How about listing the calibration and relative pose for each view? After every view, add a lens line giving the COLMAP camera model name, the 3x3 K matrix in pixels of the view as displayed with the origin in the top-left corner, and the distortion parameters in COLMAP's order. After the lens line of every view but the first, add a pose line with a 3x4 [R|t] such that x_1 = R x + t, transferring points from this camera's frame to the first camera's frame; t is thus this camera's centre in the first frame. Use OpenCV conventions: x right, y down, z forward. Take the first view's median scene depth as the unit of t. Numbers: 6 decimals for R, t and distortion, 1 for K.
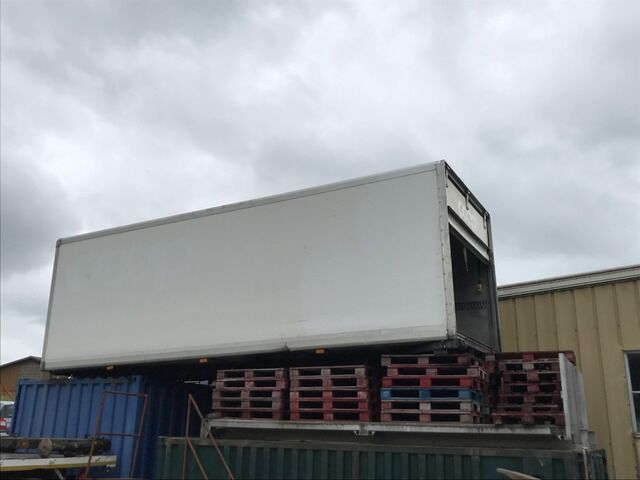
lens RADIAL K [[649.4, 0, 337.0], [0, 649.4, 221.5], [0, 0, 1]] dist [0.014799, -0.015953]
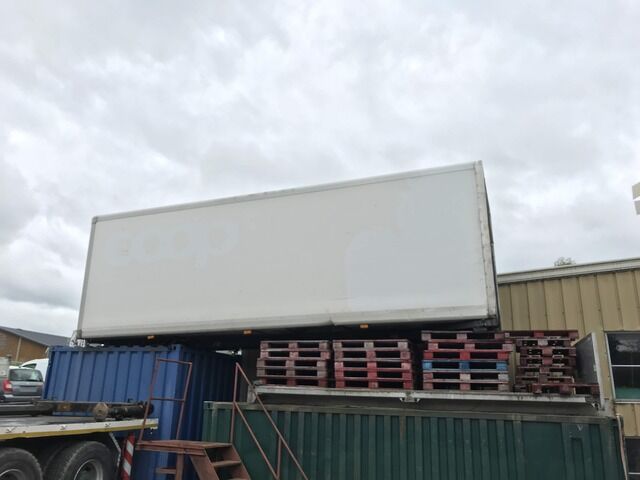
lens RADIAL K [[527.5, 0, 318.8], [0, 527.5, 232.6], [0, 0, 1]] dist [0.001190, 0.005808]
pose [[0.990326, 0.045111, 0.131225, -0.233015], [-0.047565, 0.998746, 0.015628, 0.030145], [-0.130355, -0.021718, 0.991229, 0.121947]]
